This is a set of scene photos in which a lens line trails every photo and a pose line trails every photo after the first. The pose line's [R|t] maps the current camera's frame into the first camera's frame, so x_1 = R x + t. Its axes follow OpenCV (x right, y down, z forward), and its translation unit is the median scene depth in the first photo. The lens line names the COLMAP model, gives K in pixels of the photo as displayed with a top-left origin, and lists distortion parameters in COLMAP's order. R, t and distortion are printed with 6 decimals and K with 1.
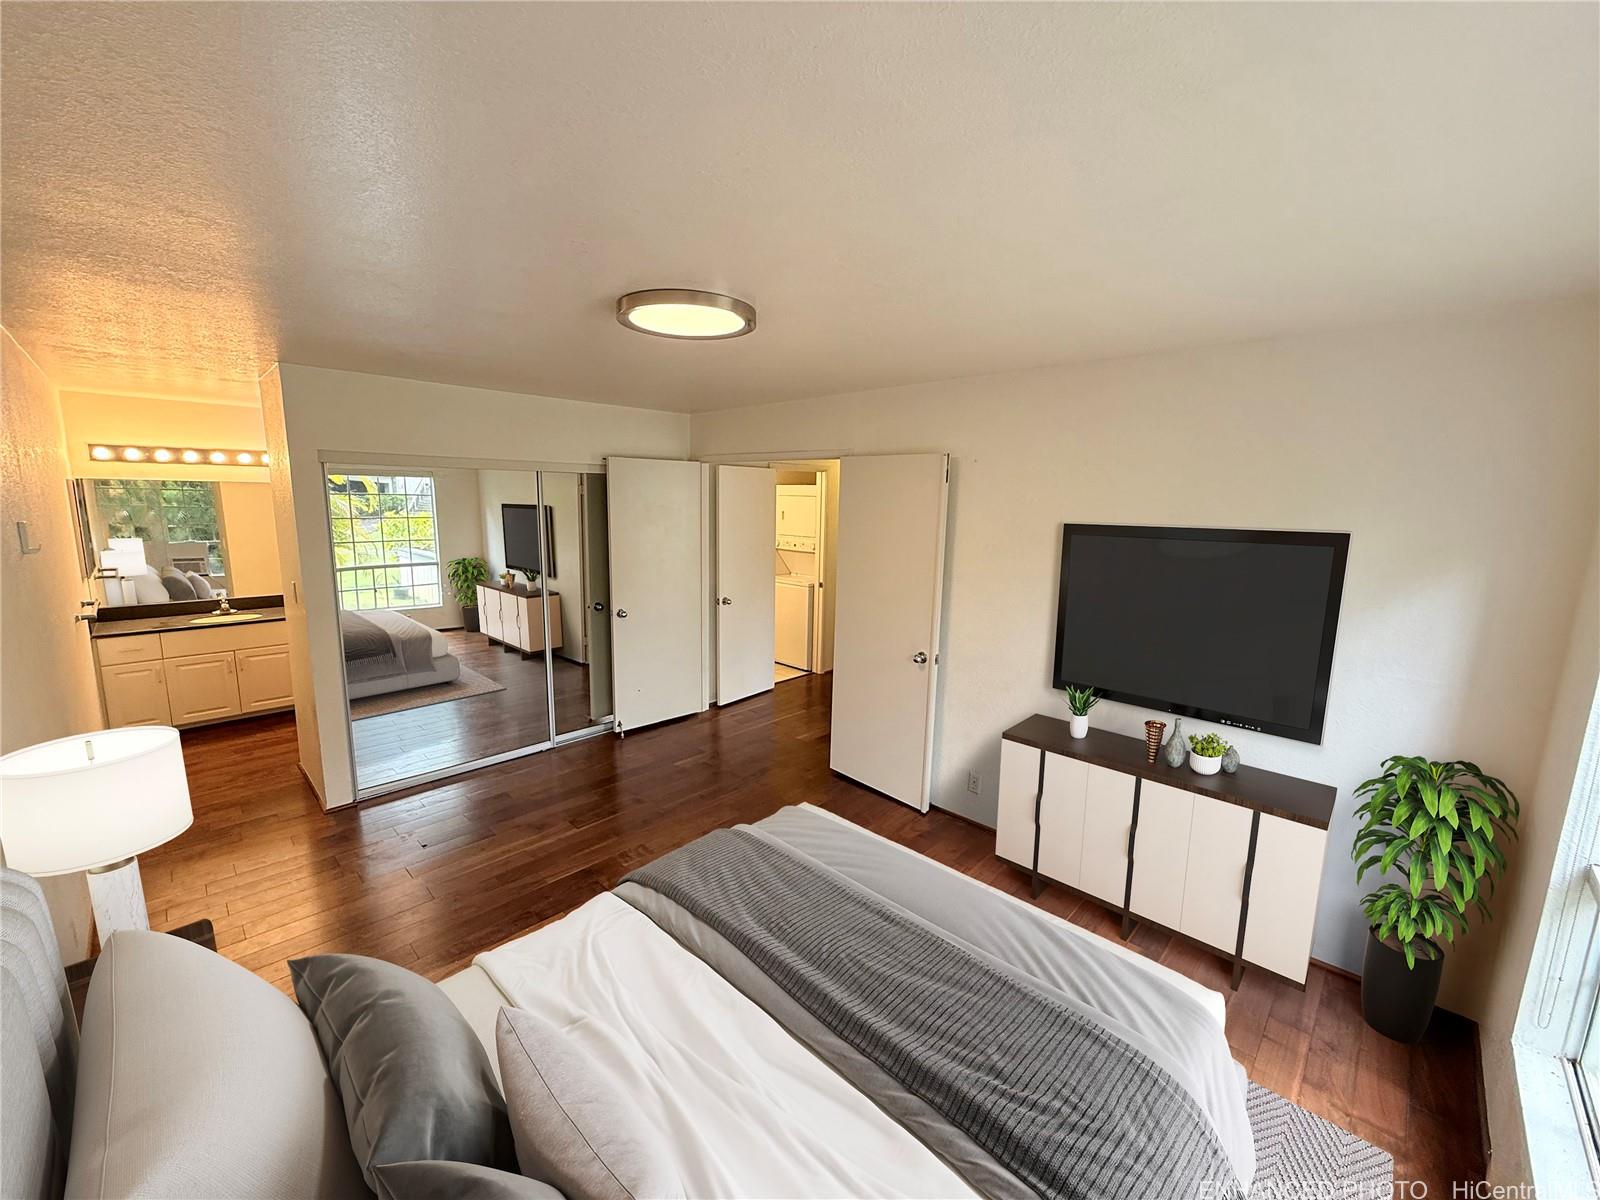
lens RADIAL K [[636.6, 0, 798.8], [0, 636.6, 605.1], [0, 0, 1]] dist [-0.003588, 0.000093]
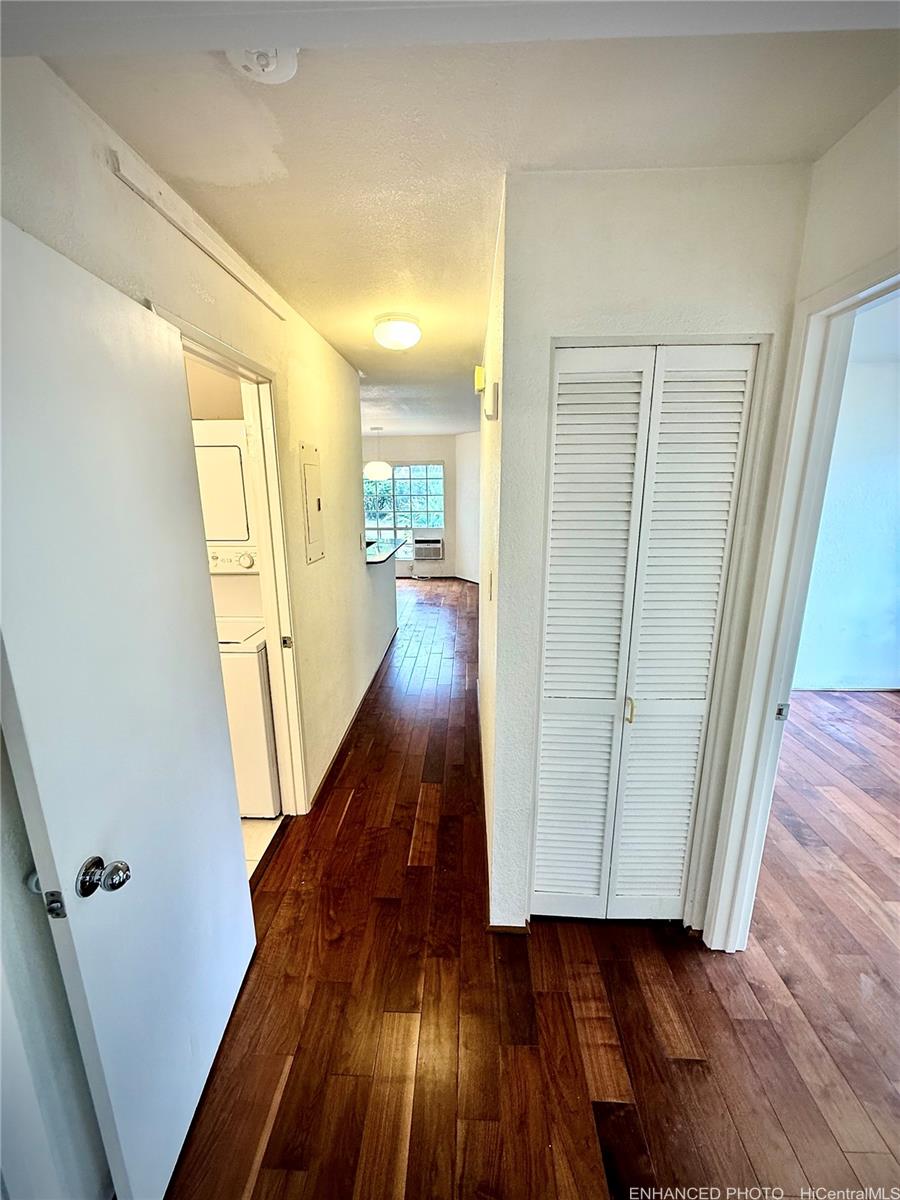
lens RADIAL K [[477.4, 0, 449.1], [0, 477.4, 597.0], [0, 0, 1]] dist [-0.003588, 0.000093]
pose [[0.745147, -0.178433, 0.642587, -0.093966], [0.117057, 0.983577, 0.137379, -0.098219], [-0.656547, -0.027148, 0.753797, 0.662057]]
